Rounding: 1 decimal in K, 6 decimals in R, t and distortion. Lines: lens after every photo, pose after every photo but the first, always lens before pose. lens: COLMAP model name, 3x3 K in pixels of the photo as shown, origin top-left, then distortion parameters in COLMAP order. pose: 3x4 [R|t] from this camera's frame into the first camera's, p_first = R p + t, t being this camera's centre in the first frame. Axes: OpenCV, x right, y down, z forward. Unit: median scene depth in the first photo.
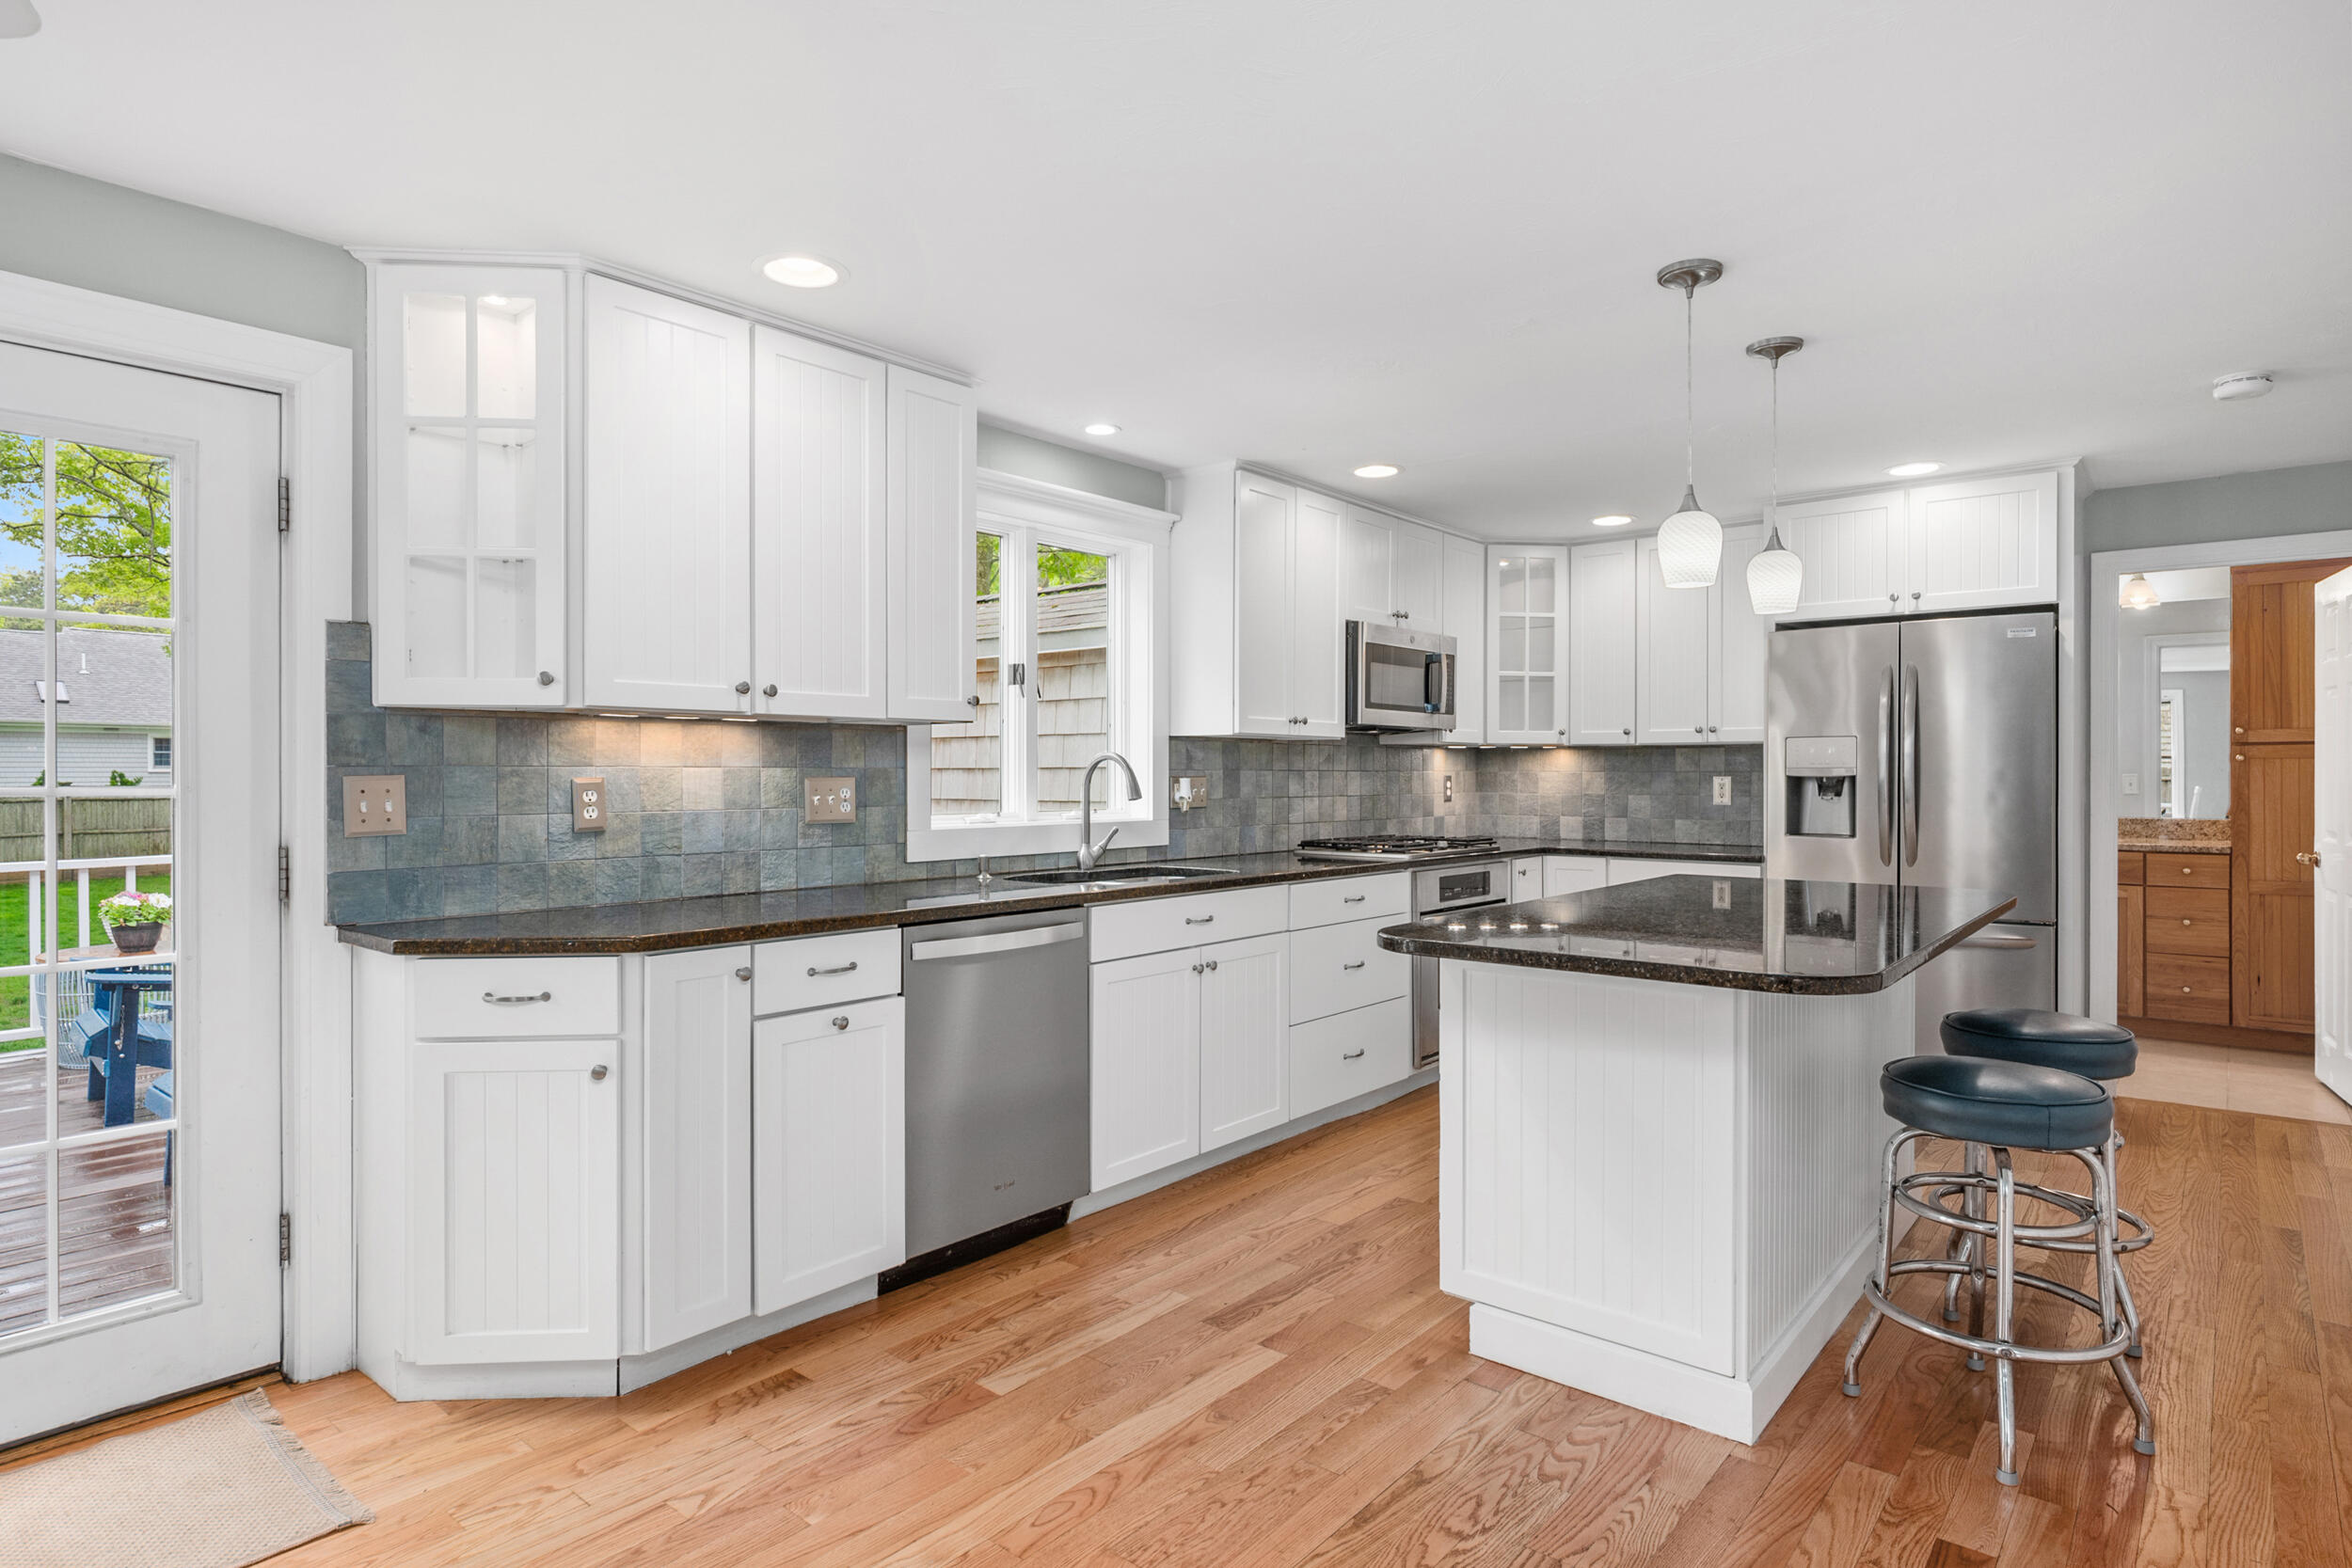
lens RADIAL K [[1254.5, 0, 1172.8], [0, 1254.5, 779.9], [0, 0, 1]] dist [-0.002239, 0.000126]
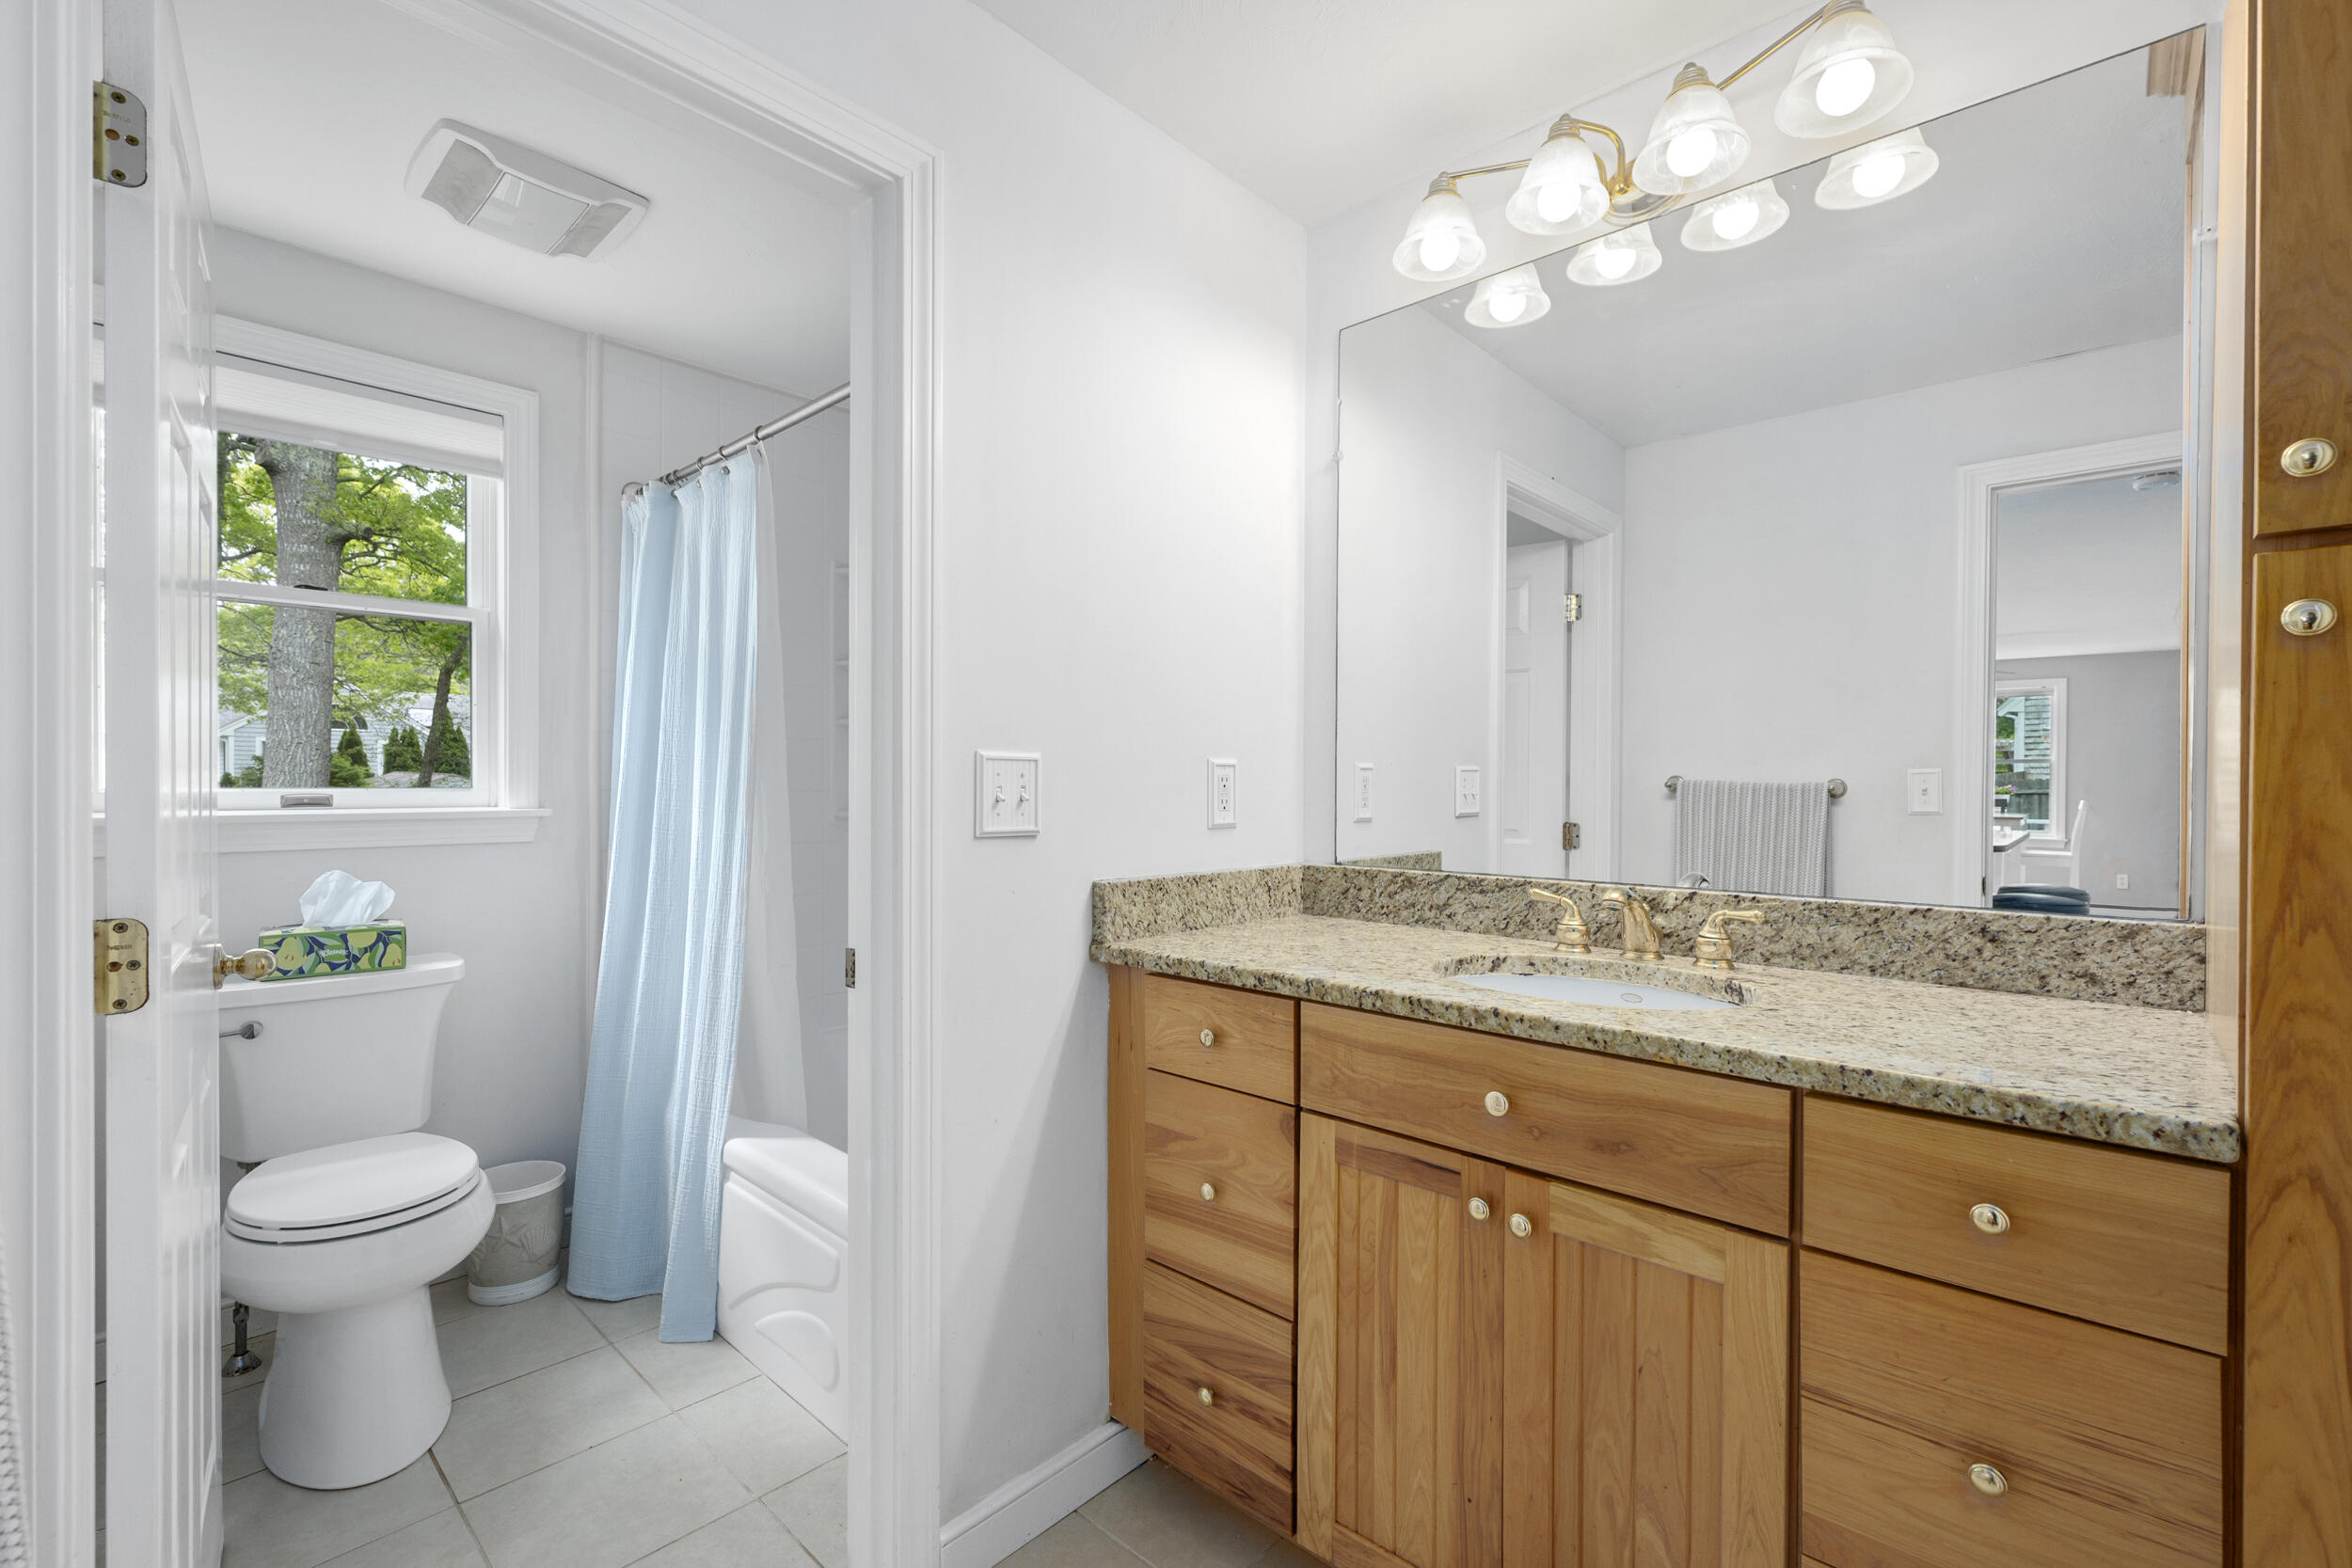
lens RADIAL K [[979.0, 0, 1176.0], [0, 979.0, 784.0], [0, 0, 1]] dist [0.000498, 0.000079]
pose [[0.999629, 0.005033, -0.026766, 1.123118], [-0.005035, 0.999987, -0.000039, 0.008396], [0.026766, 0.000173, 0.999642, 1.380550]]
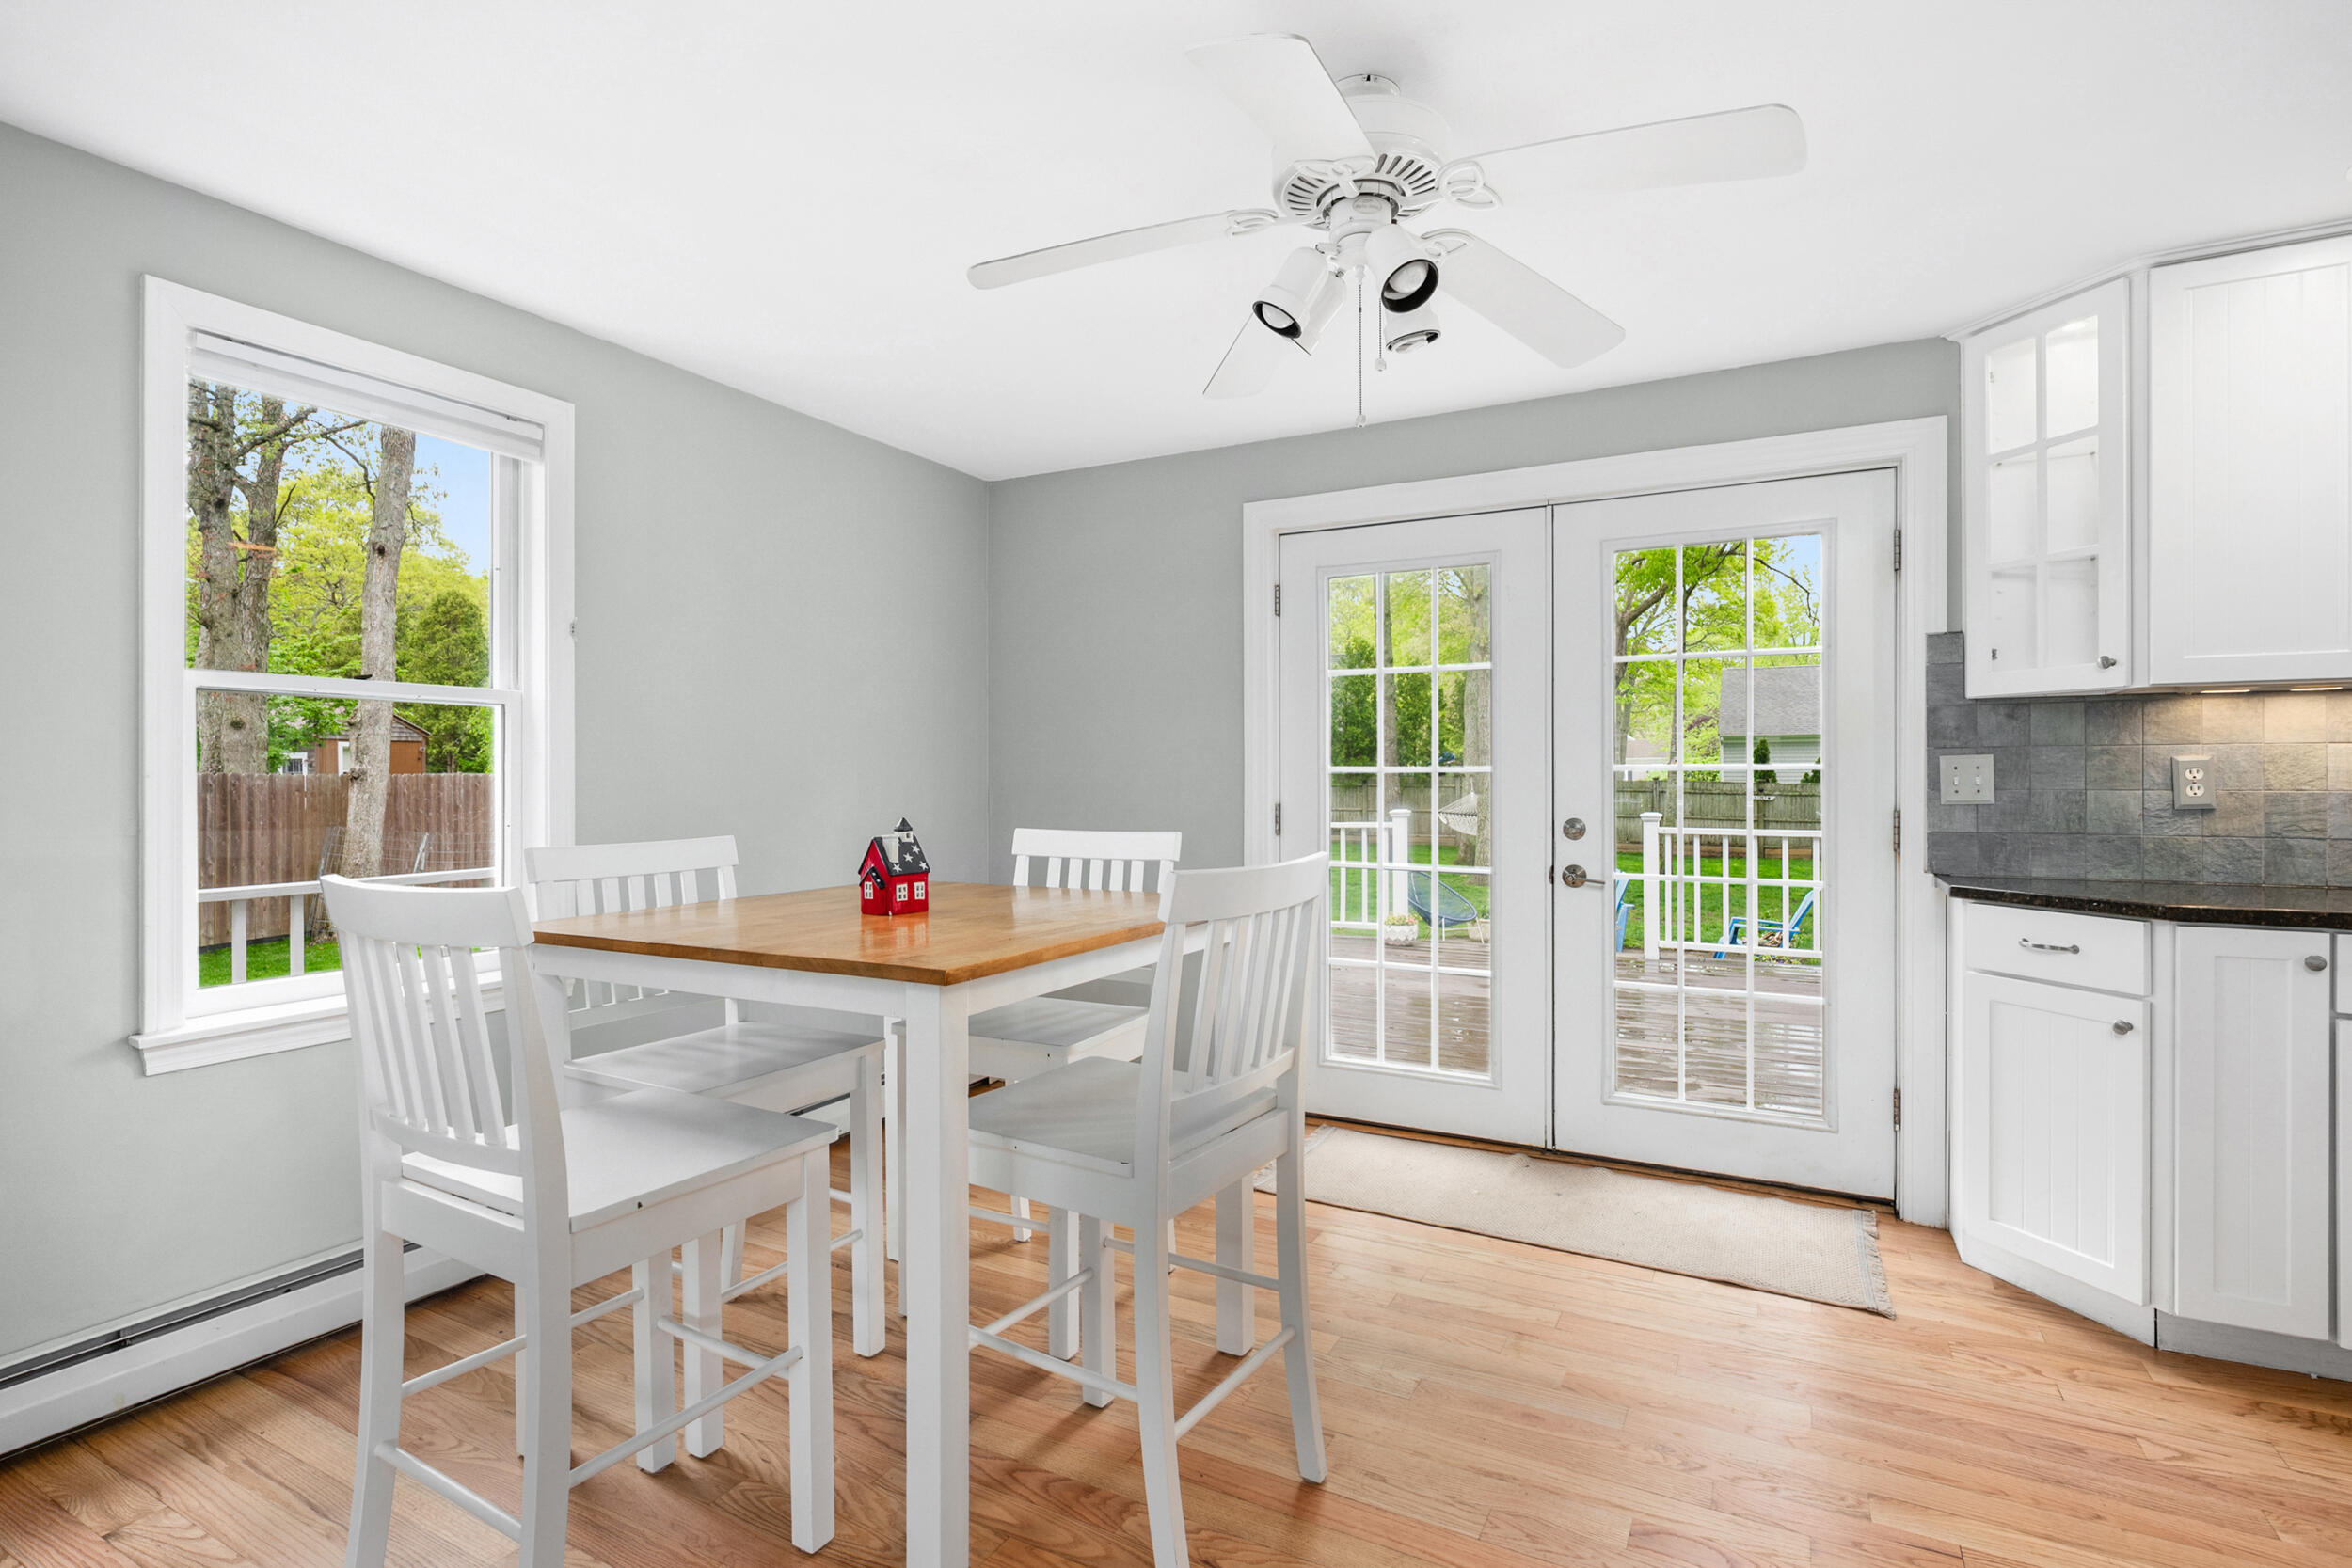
lens RADIAL K [[1126.4, 0, 1173.7], [0, 1126.4, 779.0], [0, 0, 1]] dist [-0.001504, -0.000227]
pose [[0.205266, 0.001817, -0.978705, 0.213592], [-0.002417, 0.999996, 0.001350, 0.015356], [0.978703, 0.002088, 0.205270, 0.009471]]
